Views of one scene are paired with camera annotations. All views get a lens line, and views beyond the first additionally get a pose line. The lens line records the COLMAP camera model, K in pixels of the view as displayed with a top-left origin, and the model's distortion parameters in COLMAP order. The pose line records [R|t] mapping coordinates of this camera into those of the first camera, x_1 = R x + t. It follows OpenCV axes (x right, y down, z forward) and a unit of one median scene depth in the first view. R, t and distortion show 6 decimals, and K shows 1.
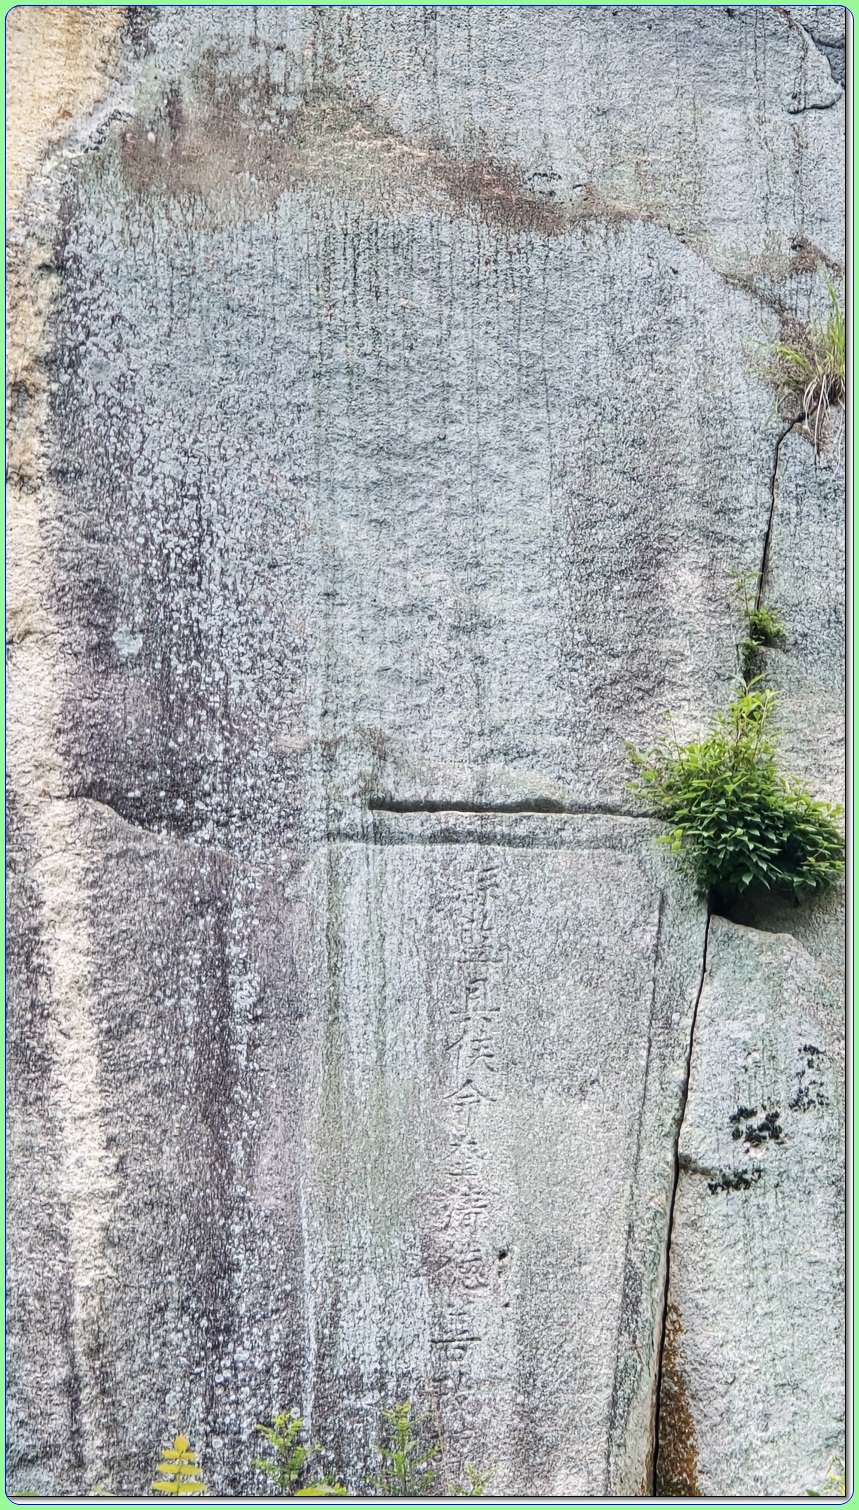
lens RADIAL K [[5077.6, 0, 429.8], [0, 5077.6, 753.6], [0, 0, 1]] dist [-0.041048, 0.000000]
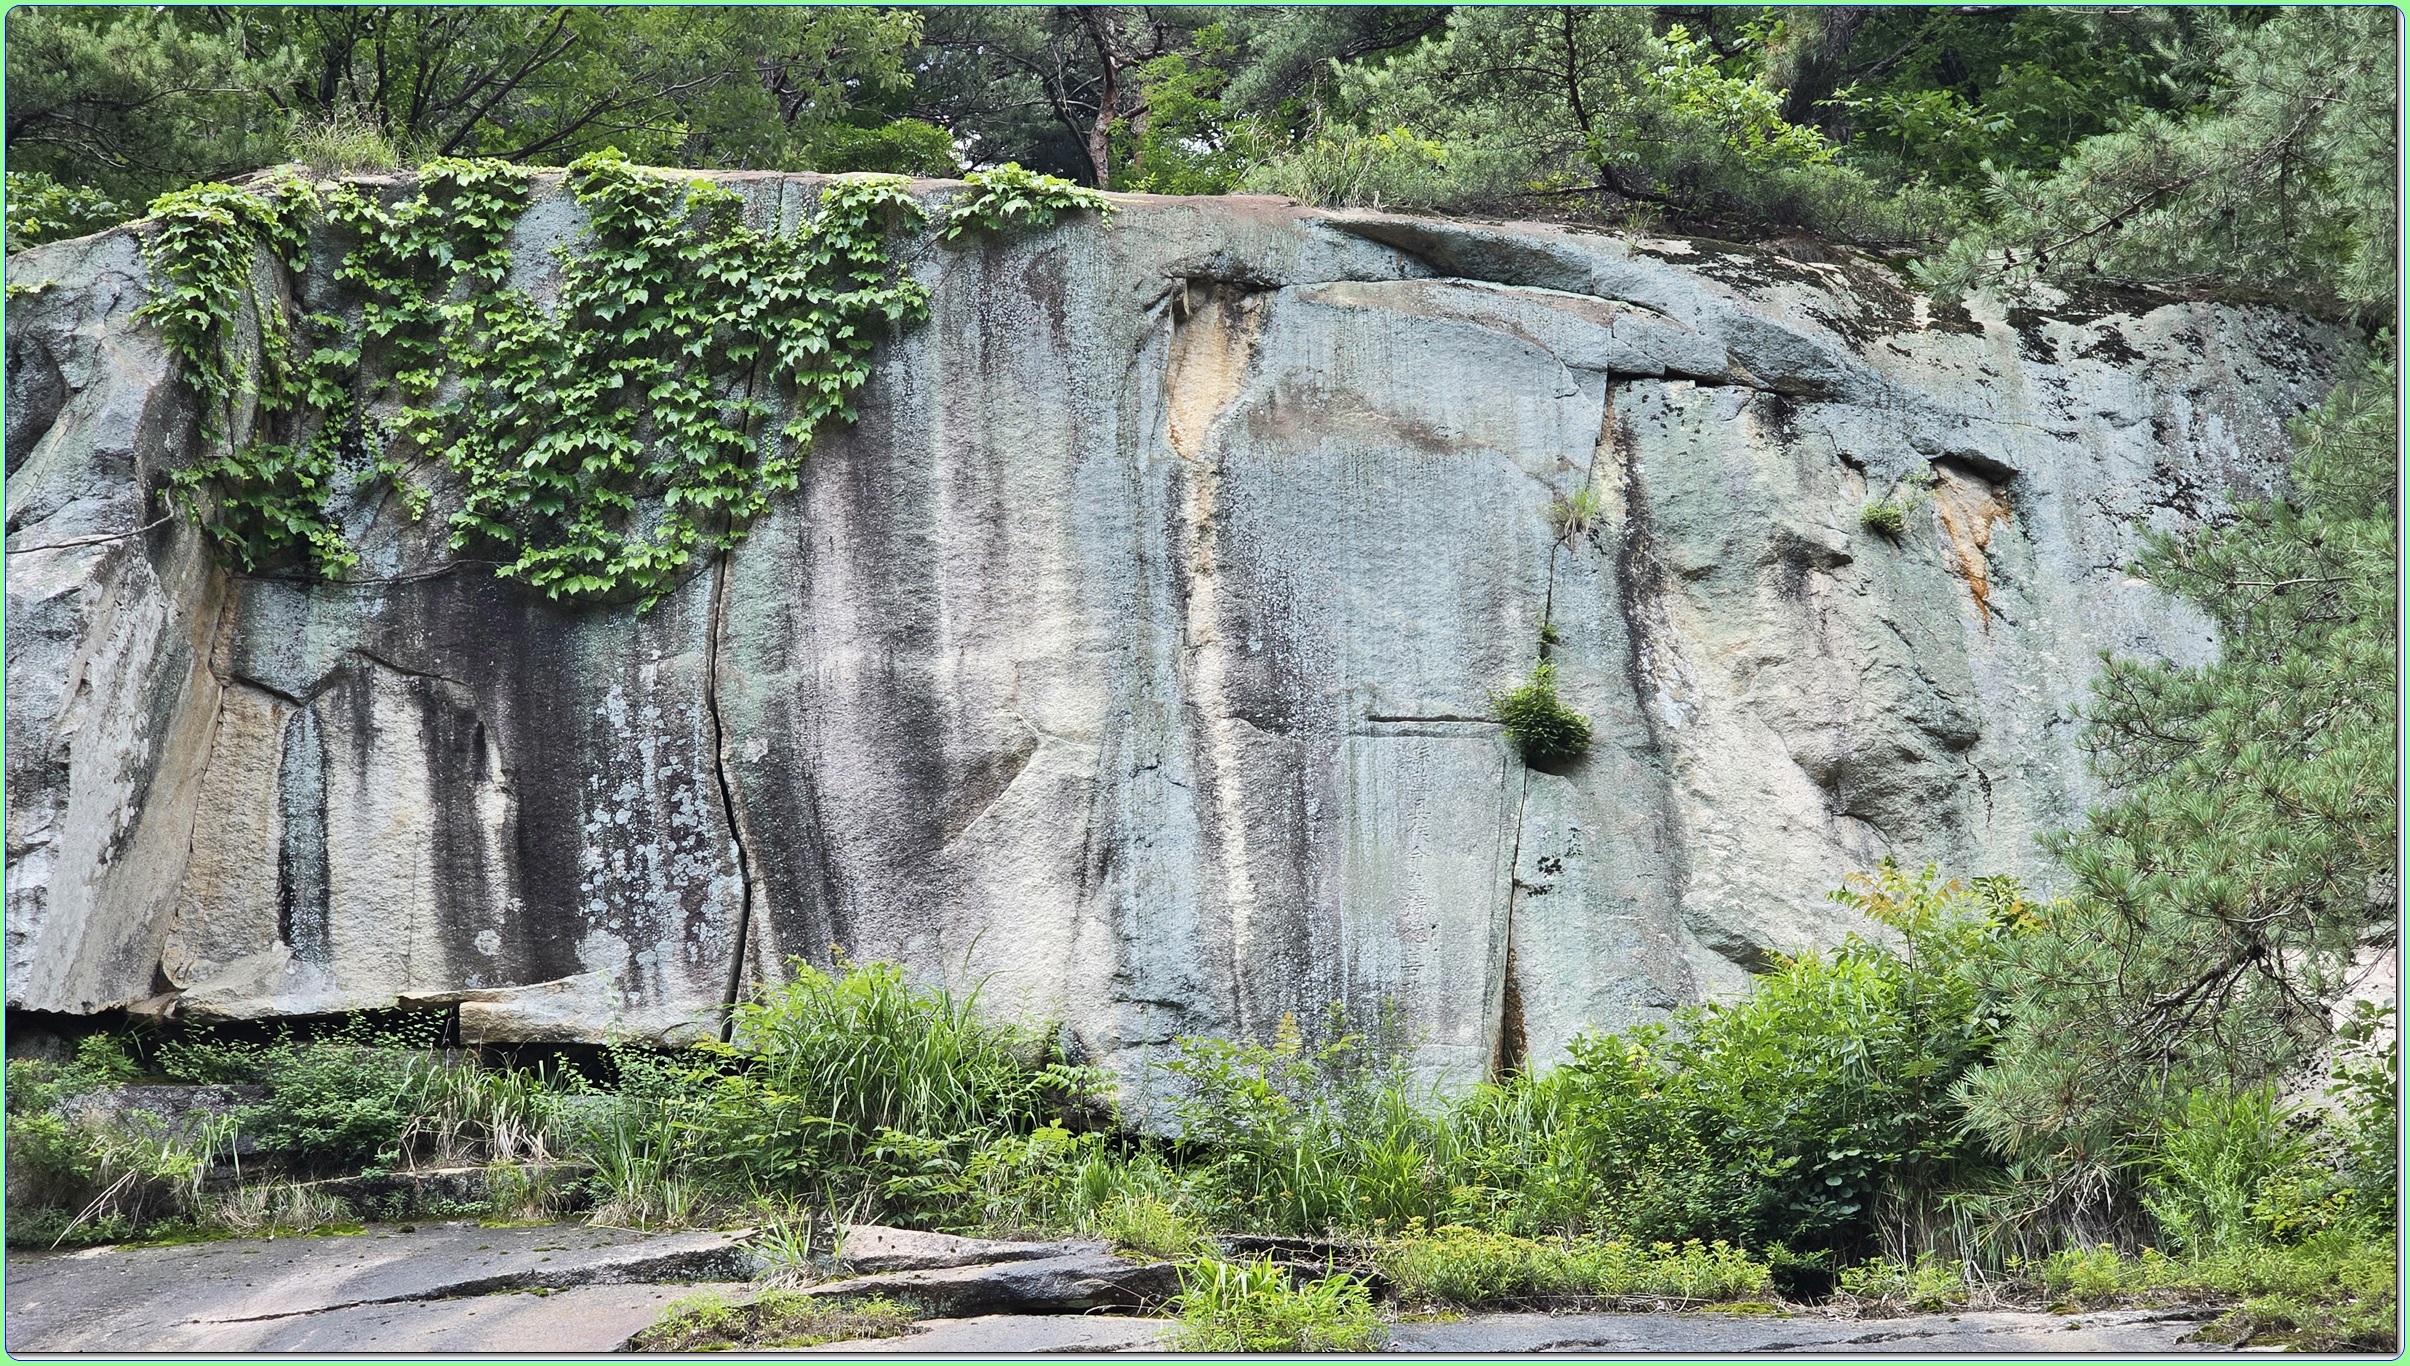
lens RADIAL K [[4870.5, 0, 1202.4], [0, 4870.5, 682.9], [0, 0, 1]] dist [-0.033711, 0.000000]
pose [[0.997552, -0.016864, -0.067860, 0.058483], [0.018149, 0.999667, 0.018363, -0.044571], [0.067528, -0.019550, 0.997526, -1.068704]]
